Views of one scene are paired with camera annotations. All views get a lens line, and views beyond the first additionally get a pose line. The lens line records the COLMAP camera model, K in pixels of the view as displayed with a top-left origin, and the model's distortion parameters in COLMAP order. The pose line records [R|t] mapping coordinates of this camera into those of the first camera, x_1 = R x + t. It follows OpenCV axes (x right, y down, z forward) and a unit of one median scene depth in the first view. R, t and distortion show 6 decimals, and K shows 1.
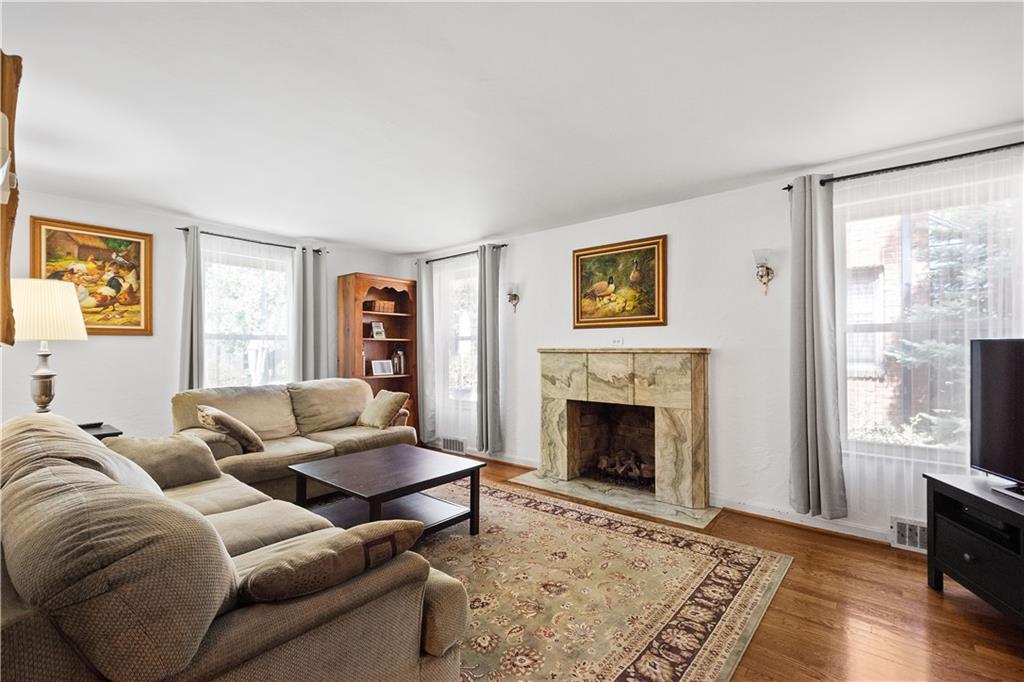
lens RADIAL K [[449.1, 0, 503.1], [0, 449.1, 346.3], [0, 0, 1]] dist [0.019915, -0.005812]
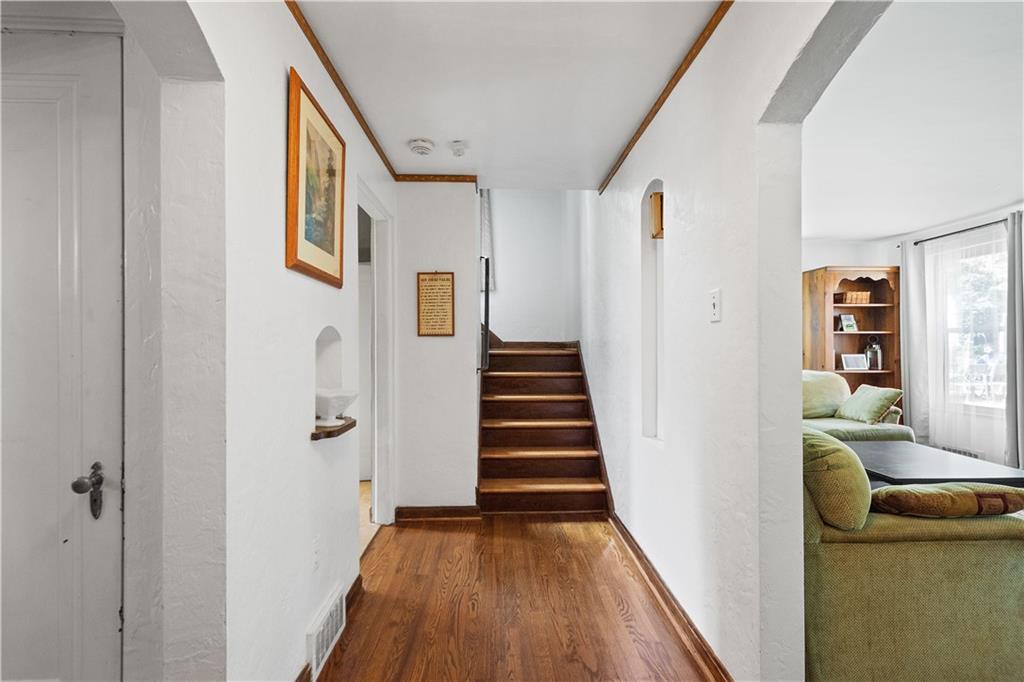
lens RADIAL K [[449.1, 0, 517.8], [0, 449.1, 341.8], [0, 0, 1]] dist [0.019915, -0.005812]
pose [[0.683493, -0.004724, -0.729942, -0.057948], [0.006489, 0.999979, -0.000396, 0.000562], [0.729928, -0.004466, 0.683509, -0.188368]]
